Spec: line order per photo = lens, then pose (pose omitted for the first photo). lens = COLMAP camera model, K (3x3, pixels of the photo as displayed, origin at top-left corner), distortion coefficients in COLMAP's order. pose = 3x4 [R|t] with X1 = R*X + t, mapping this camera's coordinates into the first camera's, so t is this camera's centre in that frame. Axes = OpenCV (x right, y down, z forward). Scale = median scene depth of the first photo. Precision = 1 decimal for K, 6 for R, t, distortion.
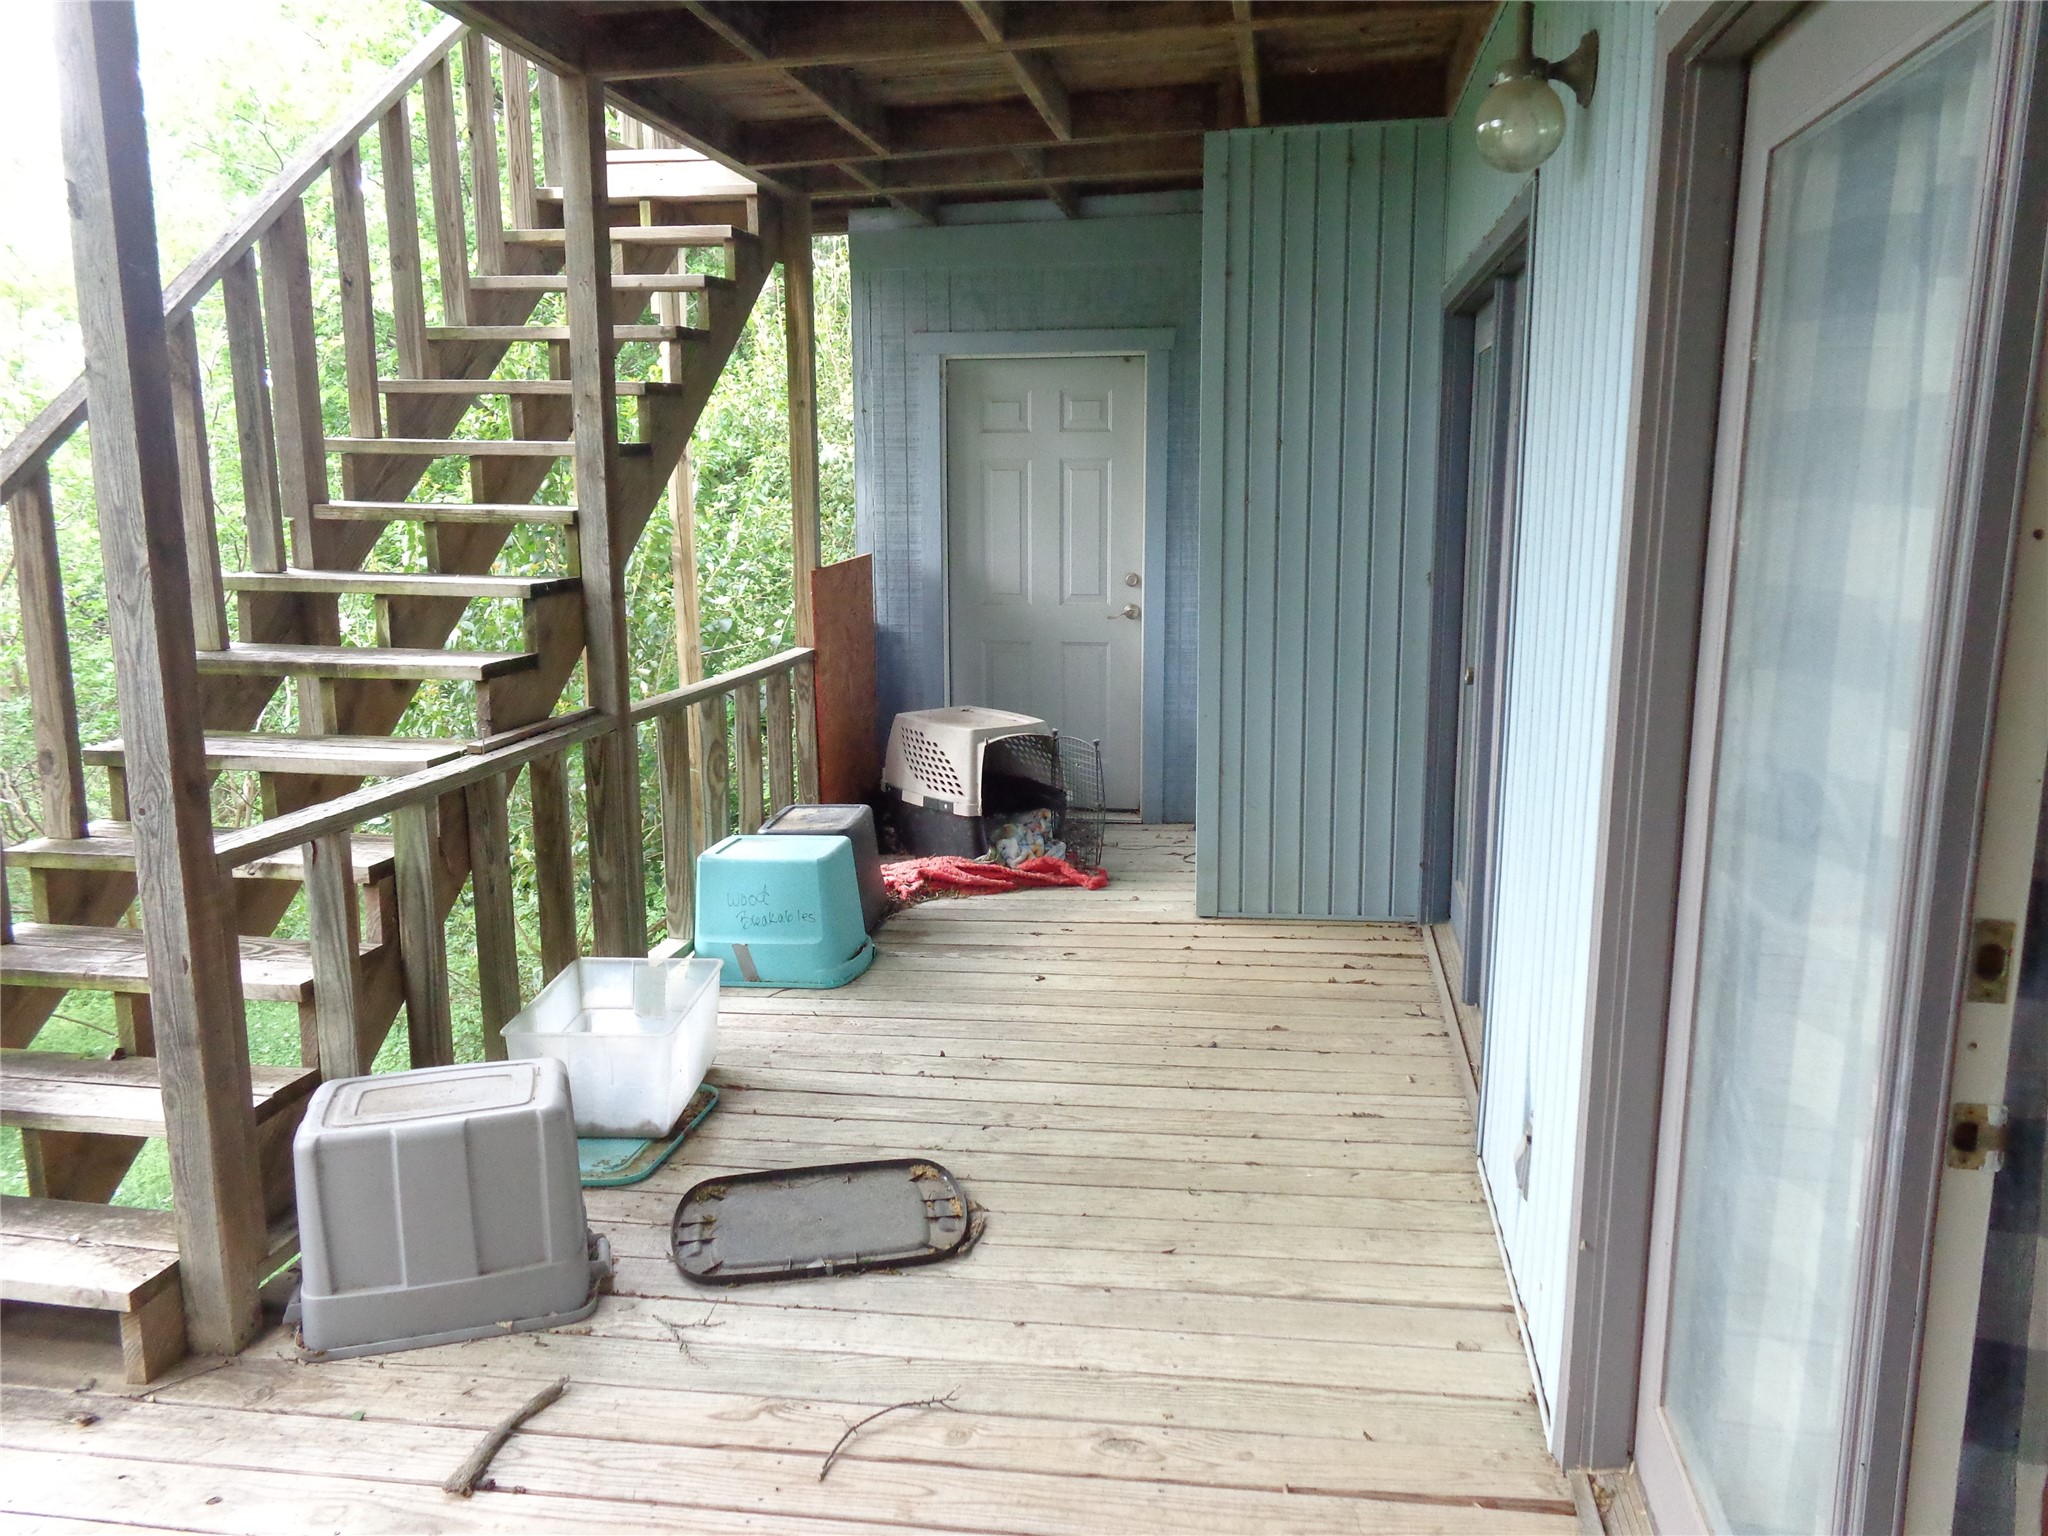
lens RADIAL K [[1553.2, 0, 1026.6], [0, 1553.2, 775.1], [0, 0, 1]] dist [-0.005152, -0.001992]
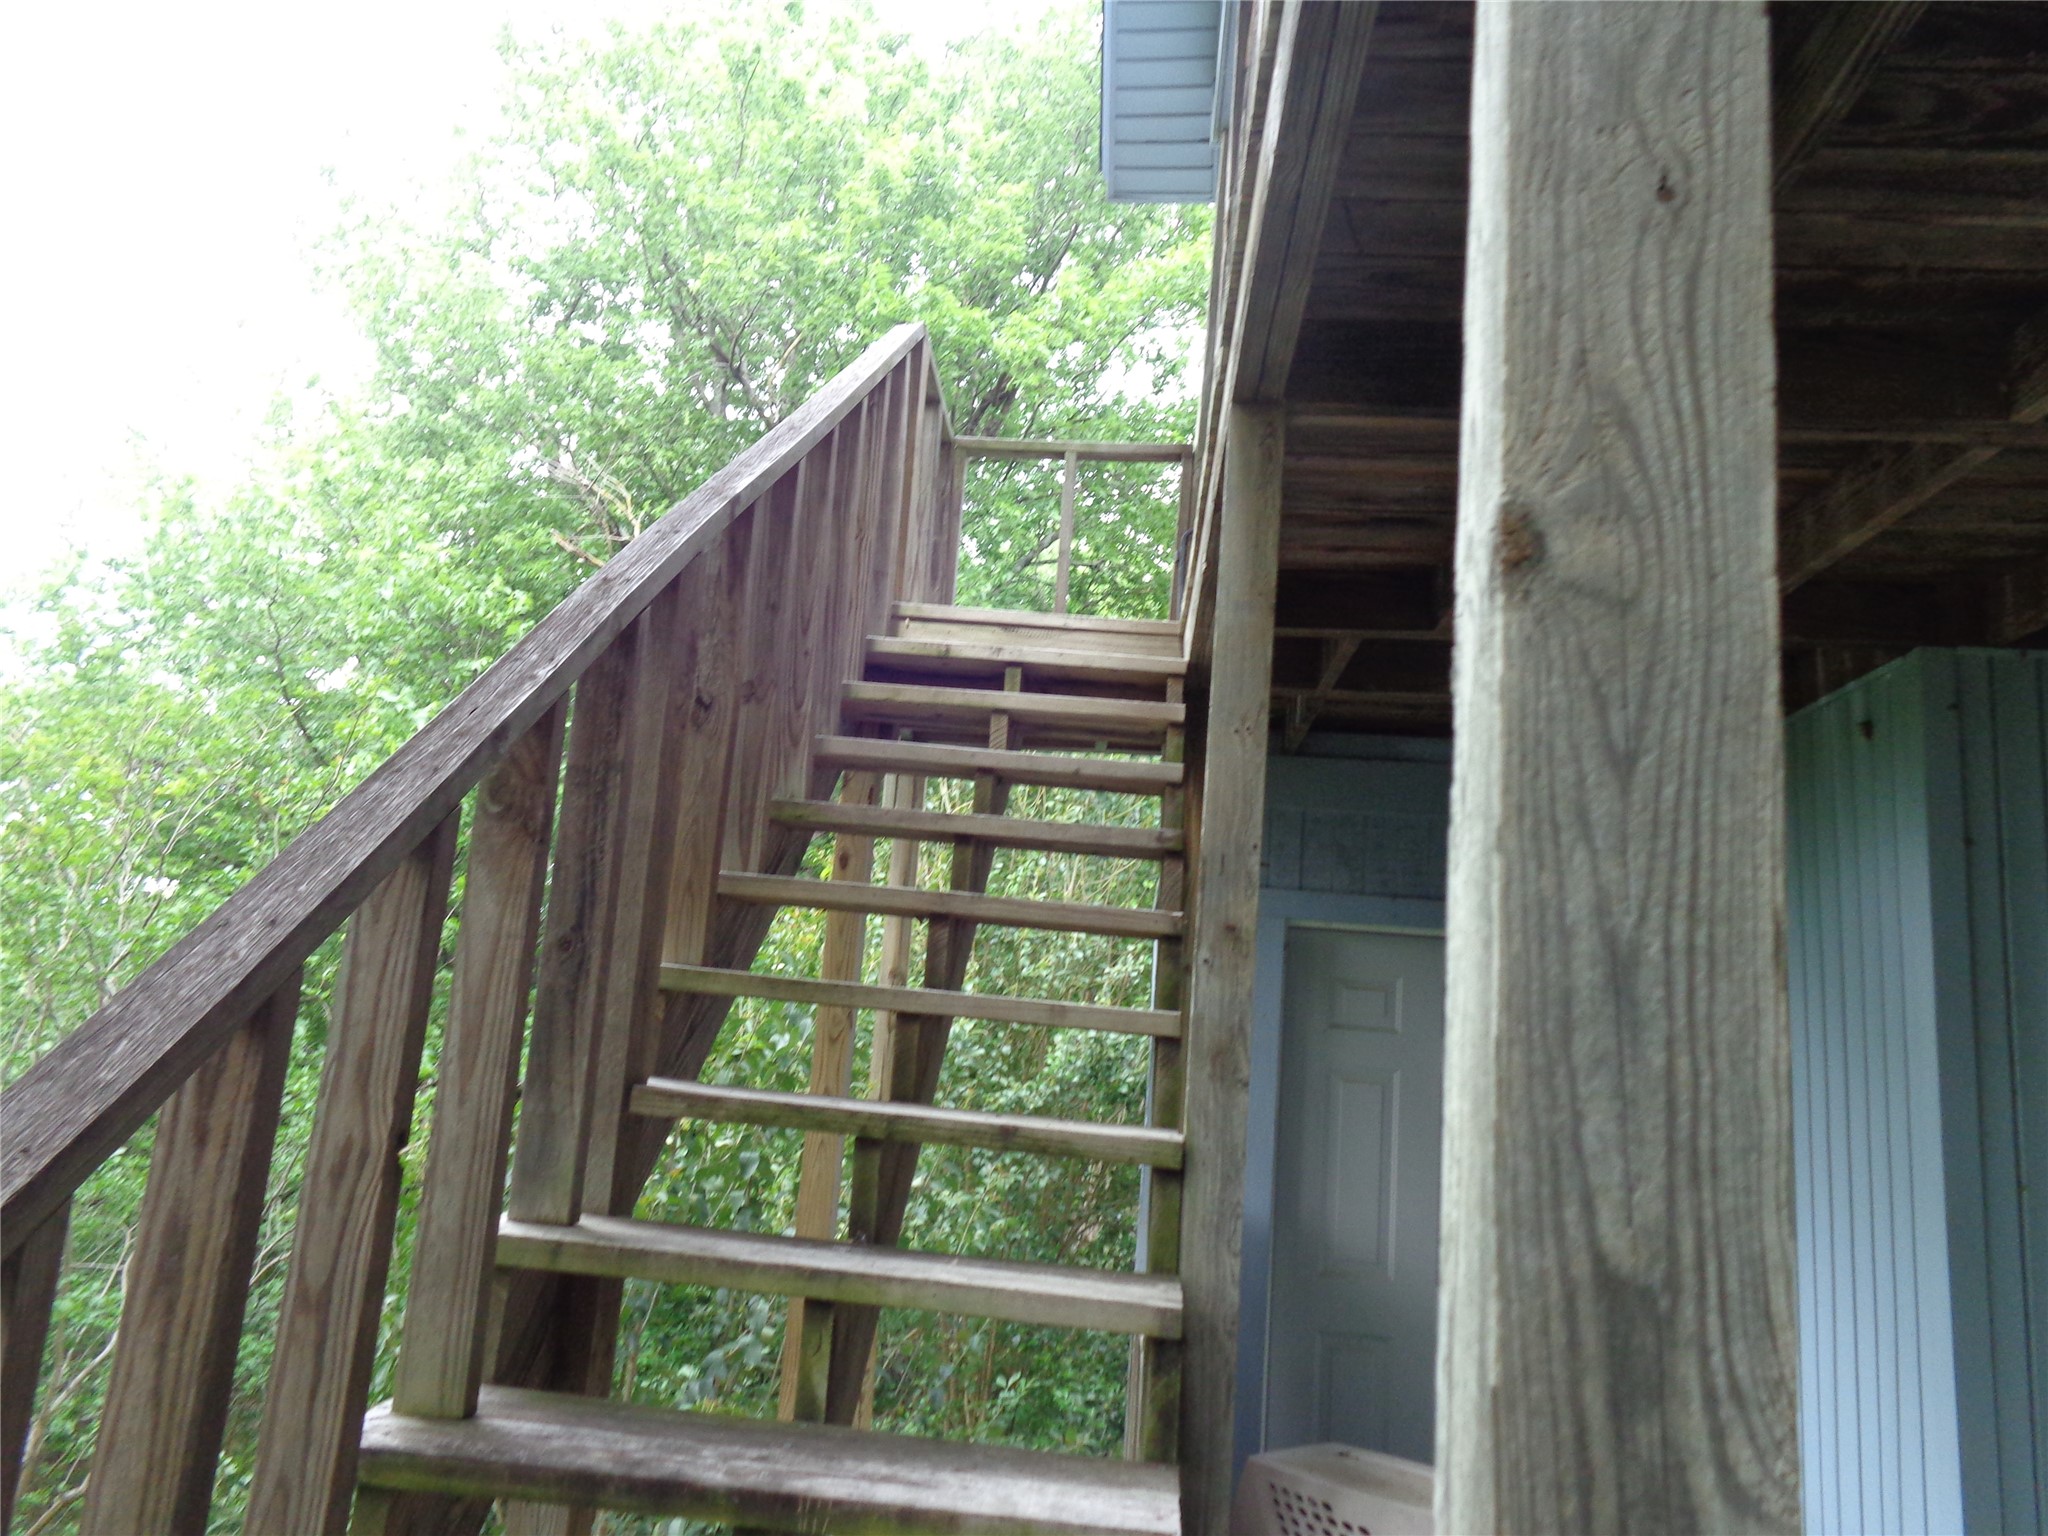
lens RADIAL K [[1553.2, 0, 1027.4], [0, 1553.2, 763.5], [0, 0, 1]] dist [-0.005152, -0.001992]
pose [[0.990509, 0.097819, 0.096557, -0.487538], [-0.055389, 0.927006, -0.370935, -0.112454], [-0.125794, 0.362066, 0.923626, 0.587507]]
